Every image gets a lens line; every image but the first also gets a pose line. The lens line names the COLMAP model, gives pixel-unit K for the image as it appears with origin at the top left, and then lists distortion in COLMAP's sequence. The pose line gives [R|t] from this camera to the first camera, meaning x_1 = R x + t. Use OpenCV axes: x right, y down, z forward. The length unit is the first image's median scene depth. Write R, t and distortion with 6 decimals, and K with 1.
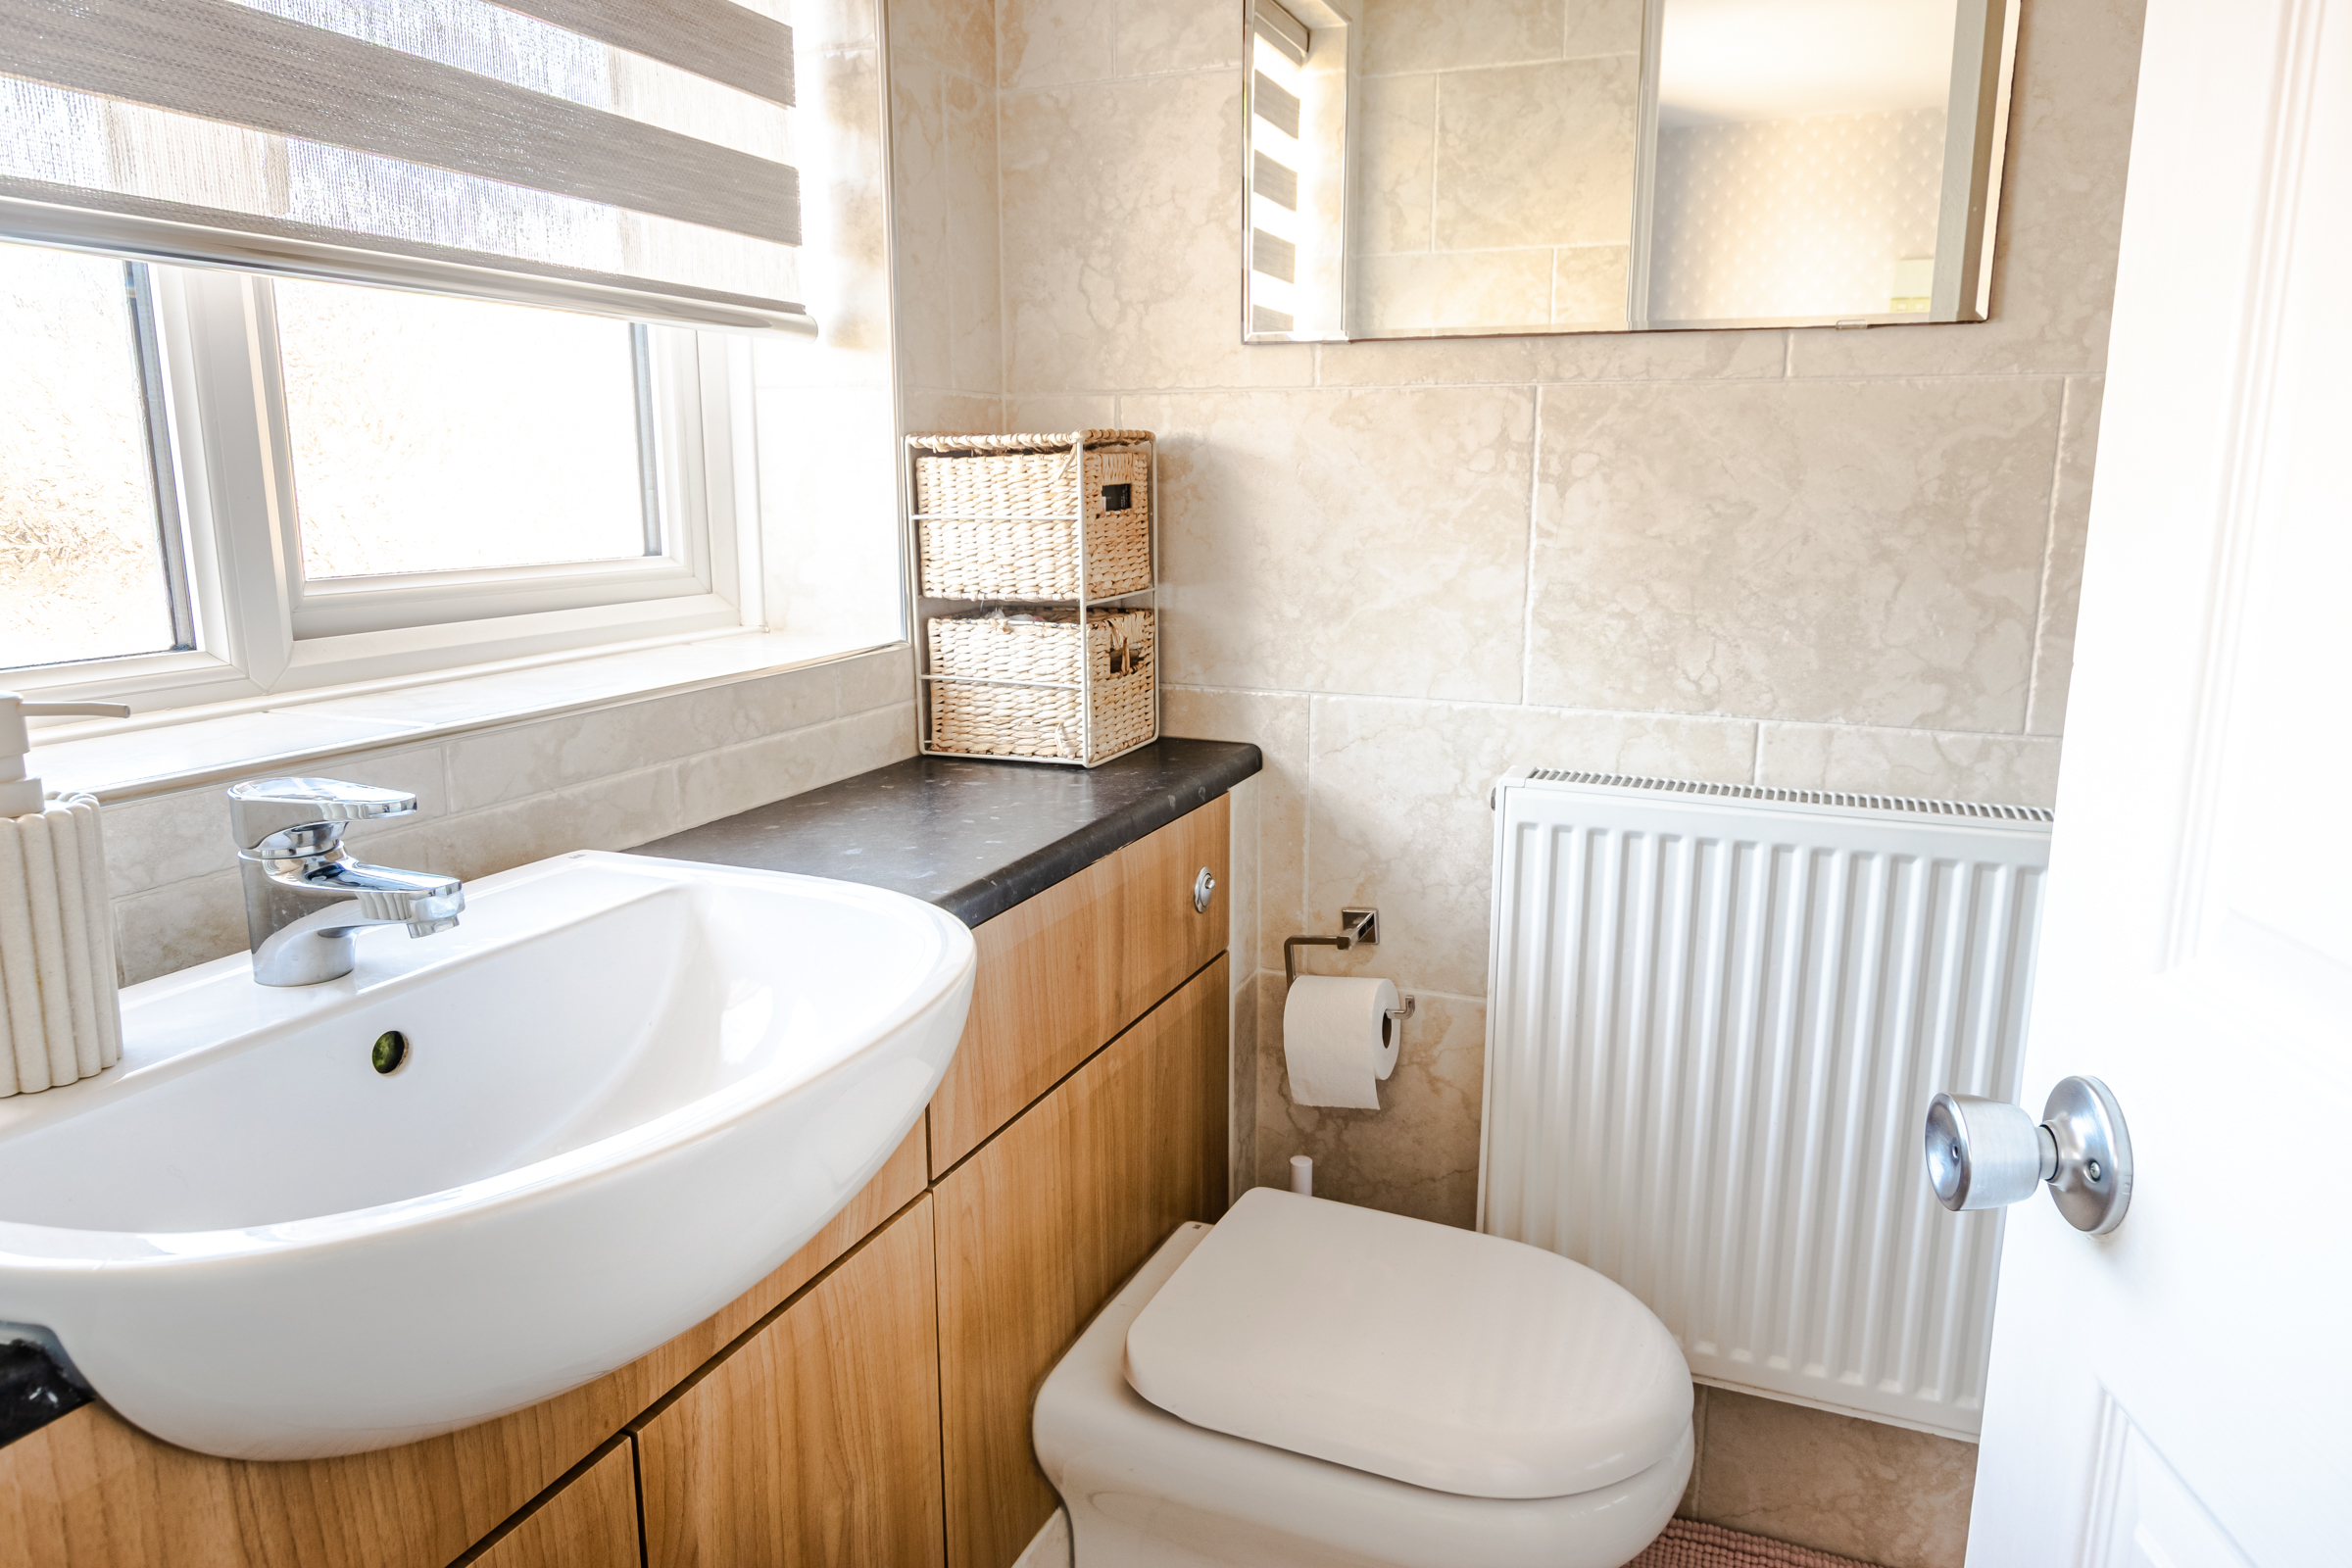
lens RADIAL K [[1515.7, 0, 1185.6], [0, 1515.7, 786.1], [0, 0, 1]] dist [-0.001736, -0.004292]
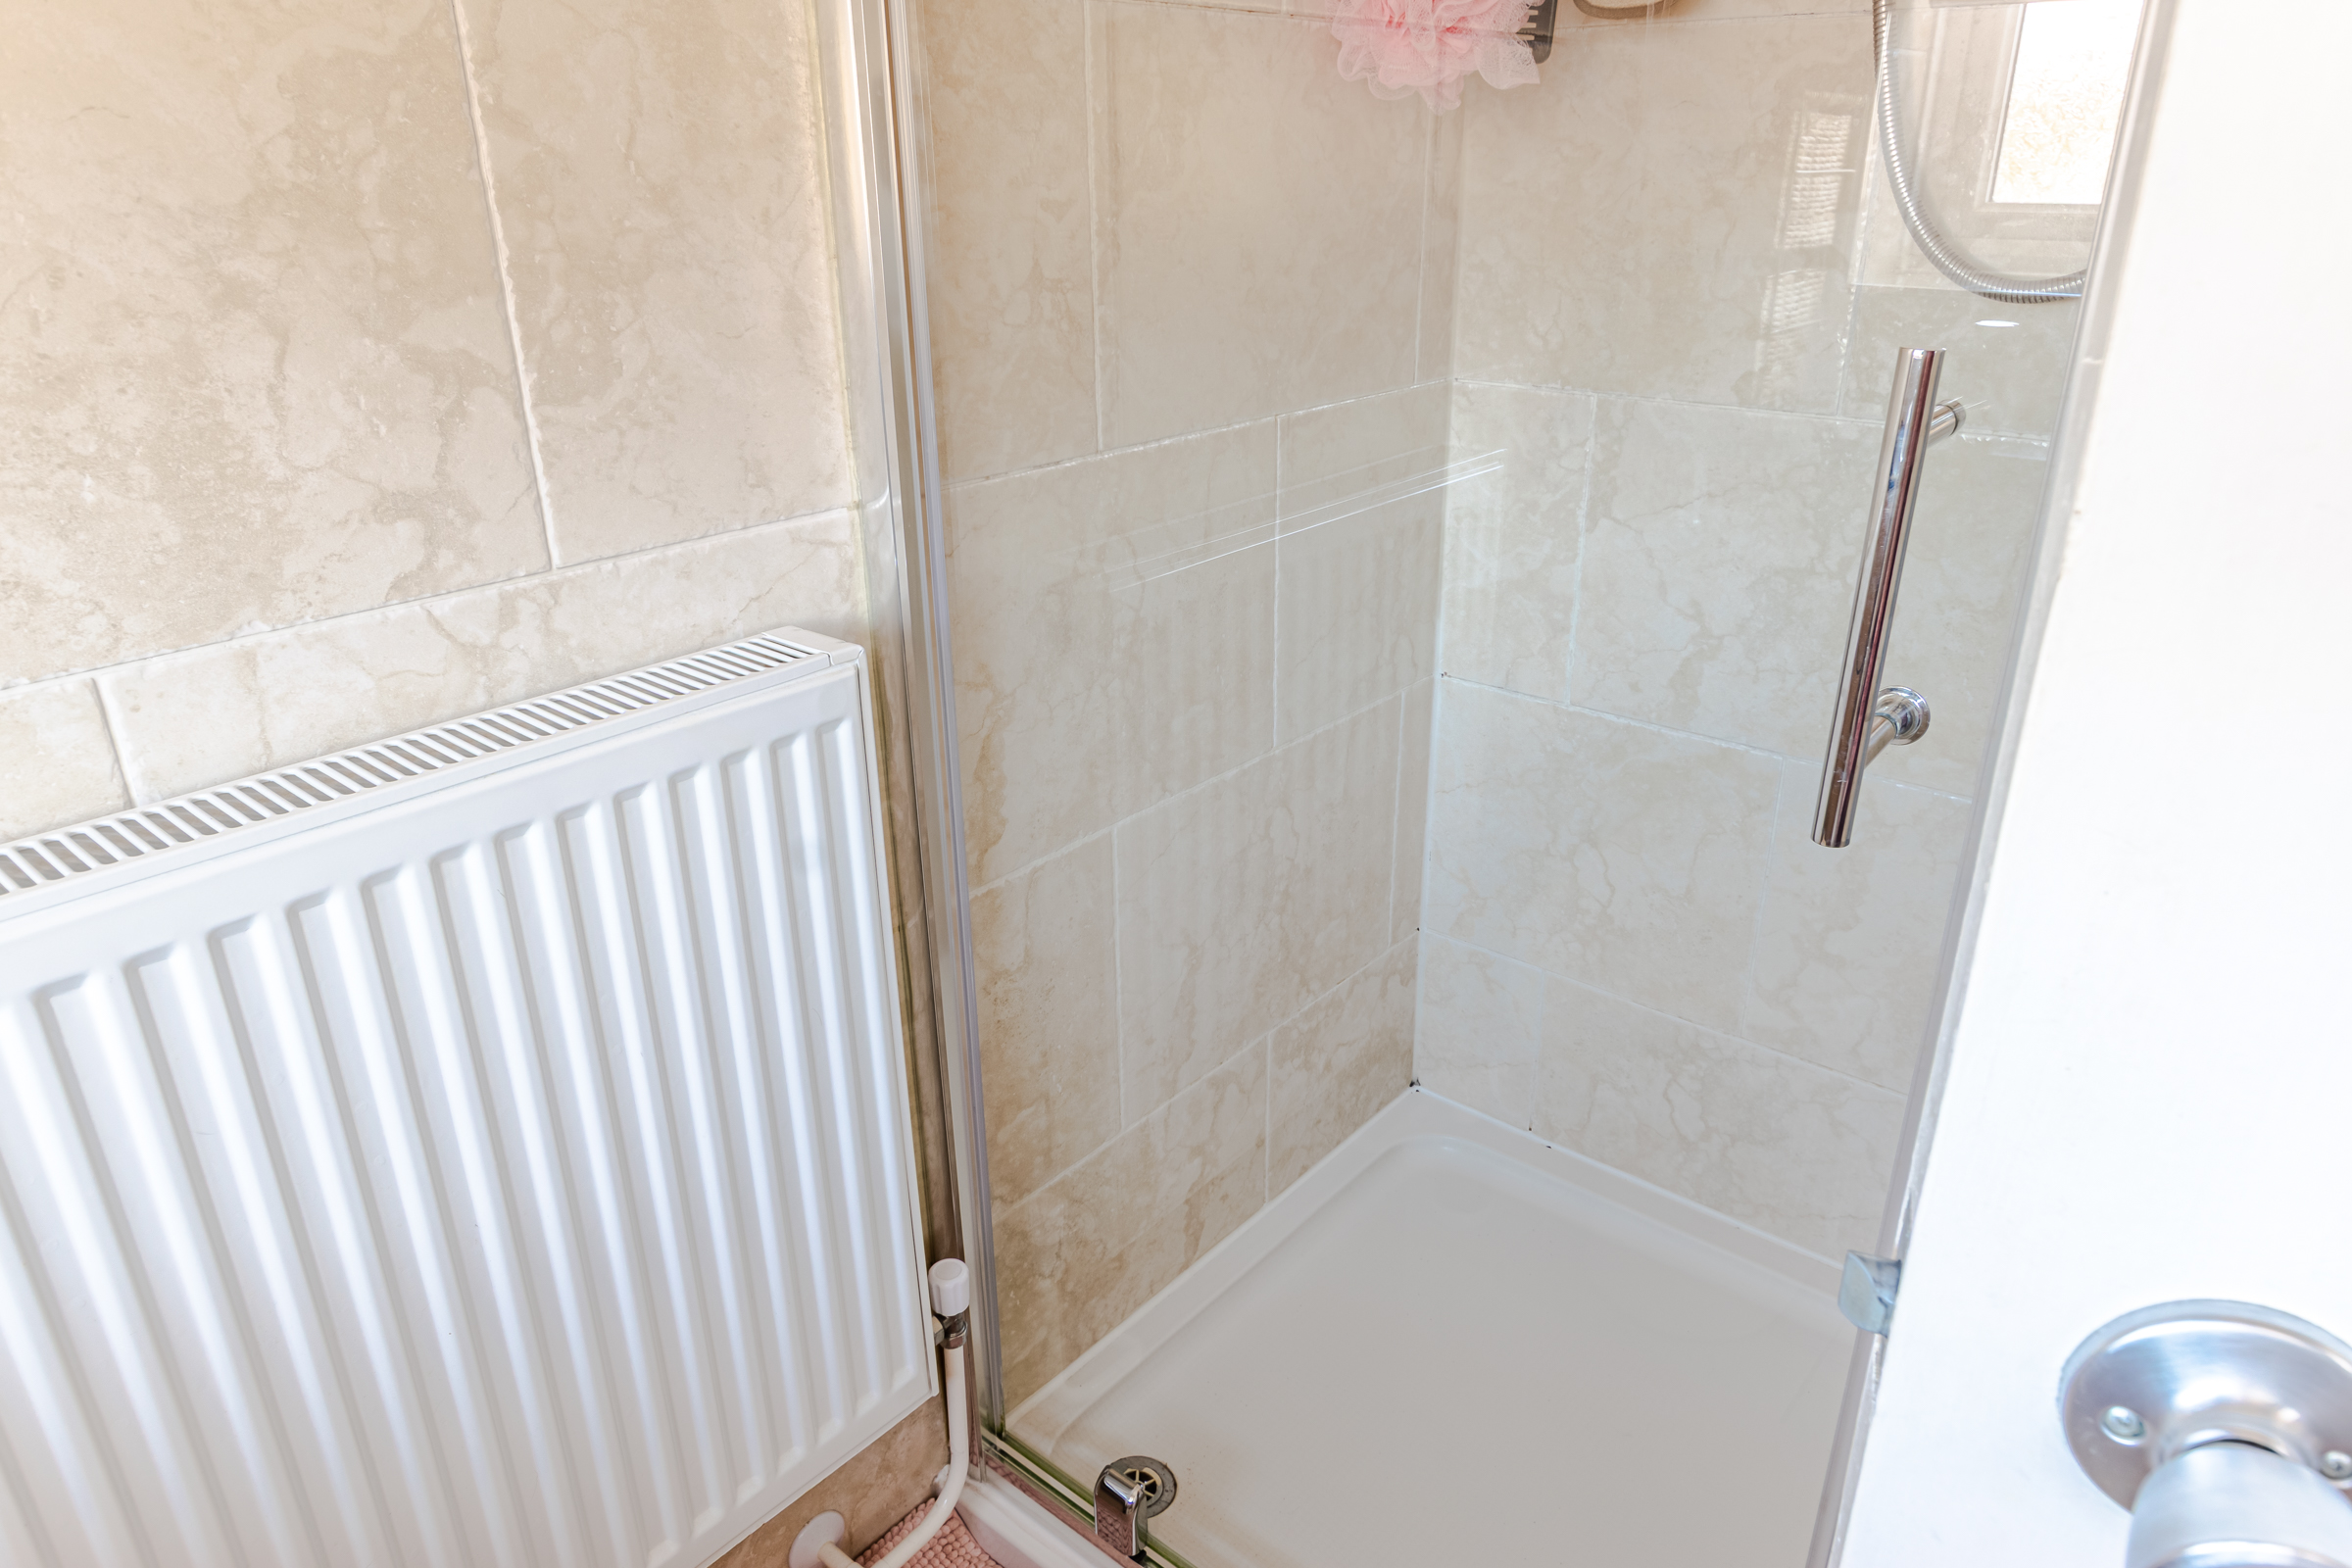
lens RADIAL K [[1515.7, 0, 1185.6], [0, 1515.7, 786.1], [0, 0, 1]] dist [-0.001736, -0.004292]
pose [[0.285101, -0.377684, 0.880949, 0.043063], [0.203223, 0.922017, 0.329522, -0.103283], [-0.936706, 0.085082, 0.339622, 0.543654]]
